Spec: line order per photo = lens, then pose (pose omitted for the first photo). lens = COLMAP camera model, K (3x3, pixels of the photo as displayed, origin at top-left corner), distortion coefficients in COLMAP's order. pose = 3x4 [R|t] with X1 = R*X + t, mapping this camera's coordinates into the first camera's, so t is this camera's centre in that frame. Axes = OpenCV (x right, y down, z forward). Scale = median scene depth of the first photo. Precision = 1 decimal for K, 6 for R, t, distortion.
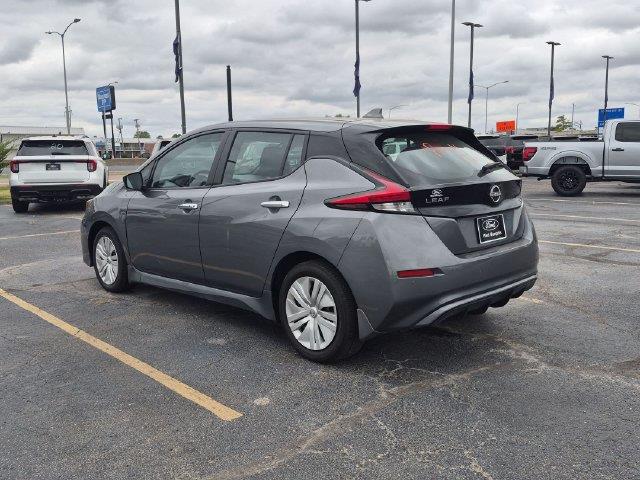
lens RADIAL K [[613.6, 0, 322.0], [0, 613.6, 235.3], [0, 0, 1]] dist [0.025035, 0.000000]
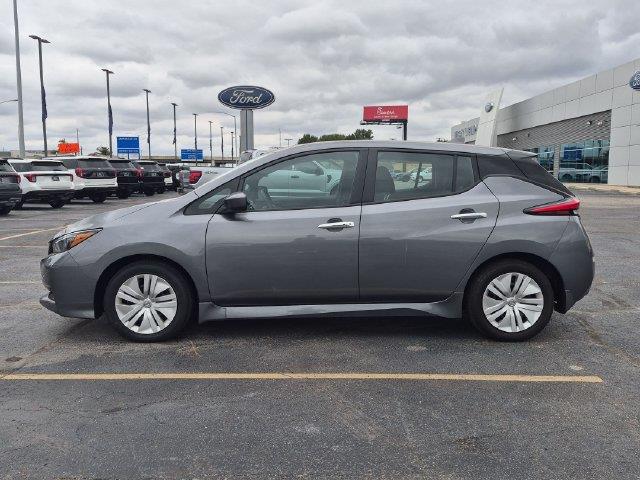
lens RADIAL K [[613.6, 0, 322.8], [0, 613.6, 242.0], [0, 0, 1]] dist [0.025035, 0.000000]
pose [[0.680436, -0.067477, 0.729695, -1.180157], [0.088392, 0.996039, 0.009681, -0.039726], [-0.727457, 0.057912, 0.683705, 0.435561]]
